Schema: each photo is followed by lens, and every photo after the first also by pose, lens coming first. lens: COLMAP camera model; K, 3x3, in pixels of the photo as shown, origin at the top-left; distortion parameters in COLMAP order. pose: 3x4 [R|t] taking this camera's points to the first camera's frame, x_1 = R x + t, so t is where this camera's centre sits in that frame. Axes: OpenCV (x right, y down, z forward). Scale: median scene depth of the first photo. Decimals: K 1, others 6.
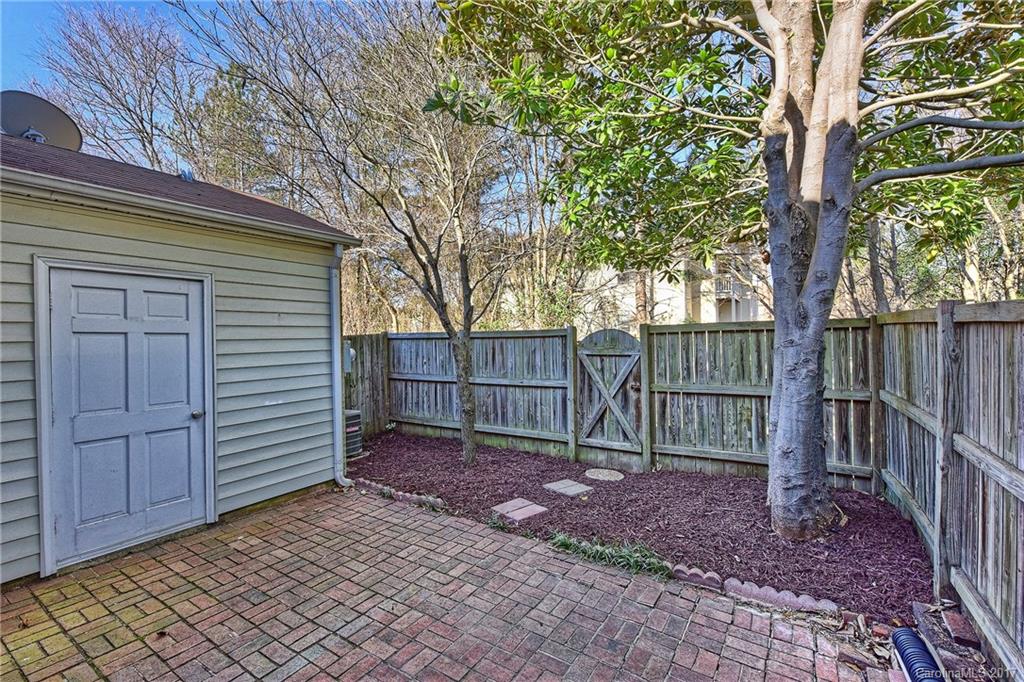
lens RADIAL K [[437.9, 0, 512.0], [0, 437.9, 341.0], [0, 0, 1]] dist [0.000990, -0.003046]
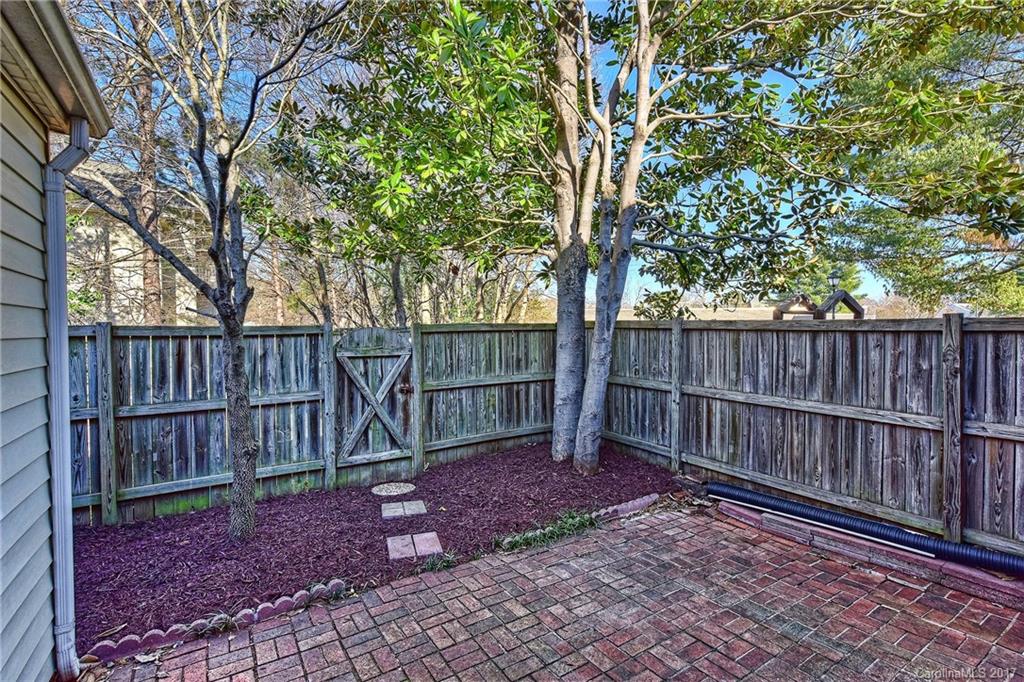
lens RADIAL K [[477.5, 0, 508.8], [0, 477.5, 341.8], [0, 0, 1]] dist [-0.000421, -0.000015]
pose [[0.413401, -0.010716, 0.910486, -0.735005], [0.009591, 0.999927, 0.007414, -0.002818], [-0.910498, 0.005668, 0.413474, 0.475149]]
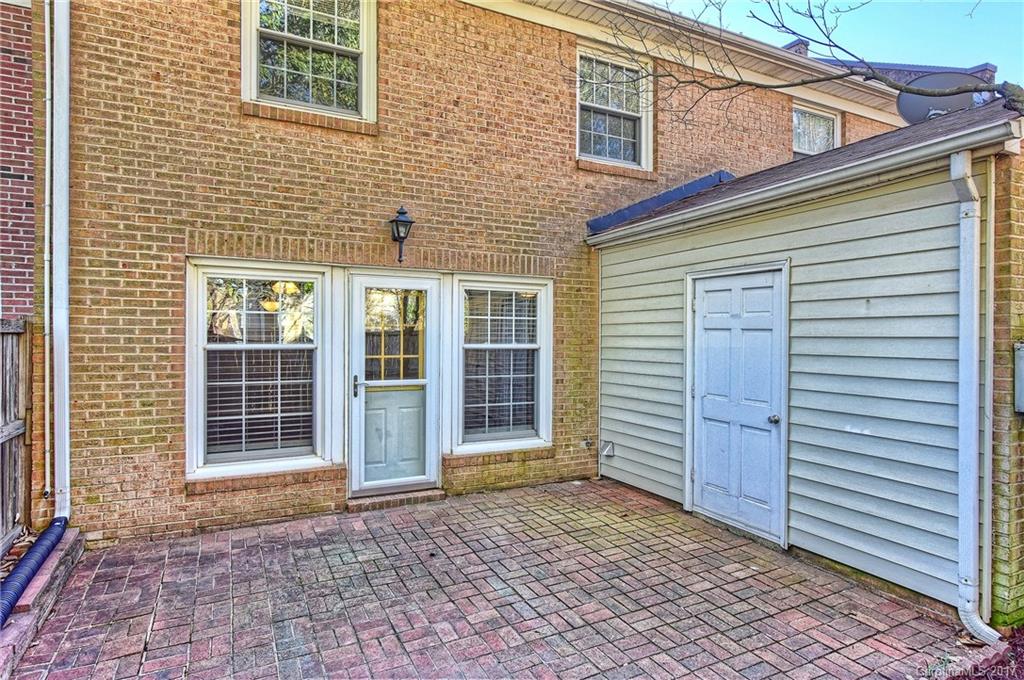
lens RADIAL K [[568.7, 0, 512.0], [0, 568.7, 340.0], [0, 0, 1]] dist [-0.000127, -0.000171]
pose [[-0.508084, 0.021773, -0.861032, 0.499422], [-0.005774, 0.999572, 0.028683, -0.022923], [0.861288, 0.019545, -0.507740, 1.006860]]
